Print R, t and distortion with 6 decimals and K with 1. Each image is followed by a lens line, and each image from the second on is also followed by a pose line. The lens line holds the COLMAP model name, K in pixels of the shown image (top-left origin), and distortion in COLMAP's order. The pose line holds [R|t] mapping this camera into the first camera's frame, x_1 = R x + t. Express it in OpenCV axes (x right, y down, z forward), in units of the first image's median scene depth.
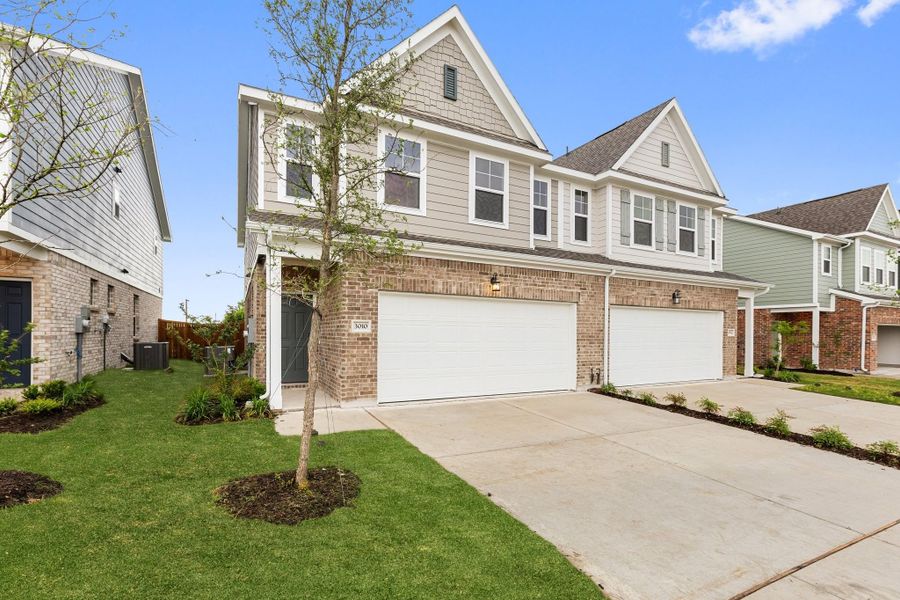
lens RADIAL K [[438.7, 0, 484.3], [0, 438.7, 338.5], [0, 0, 1]] dist [0.000687, 0.000434]
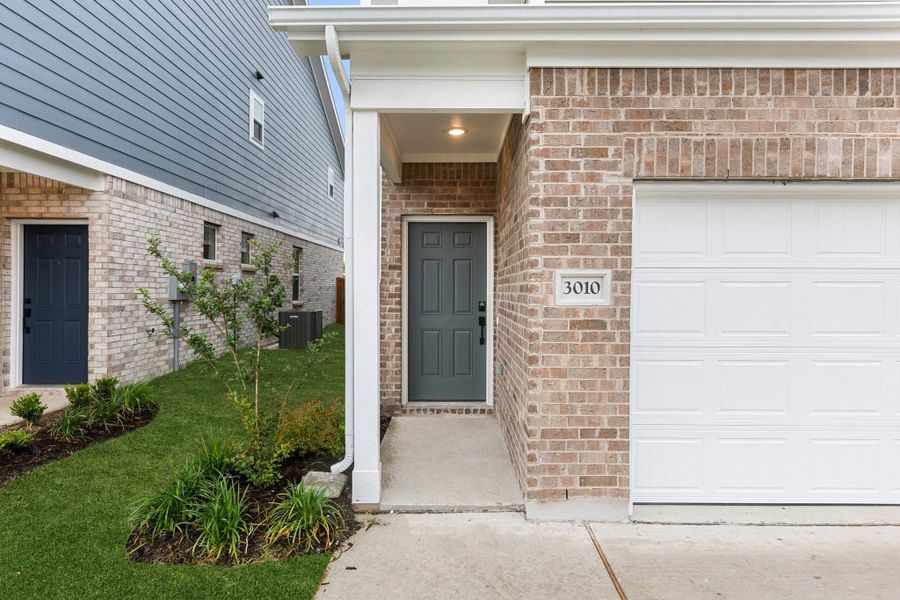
lens RADIAL K [[534.3, 0, 448.5], [0, 534.3, 296.0], [0, 0, 1]] dist [-0.000701, -0.000284]
pose [[0.859247, -0.000582, -0.511561, -0.134465], [-0.000492, 0.999998, -0.001963, -0.017793], [0.511561, 0.001938, 0.859245, 0.504546]]
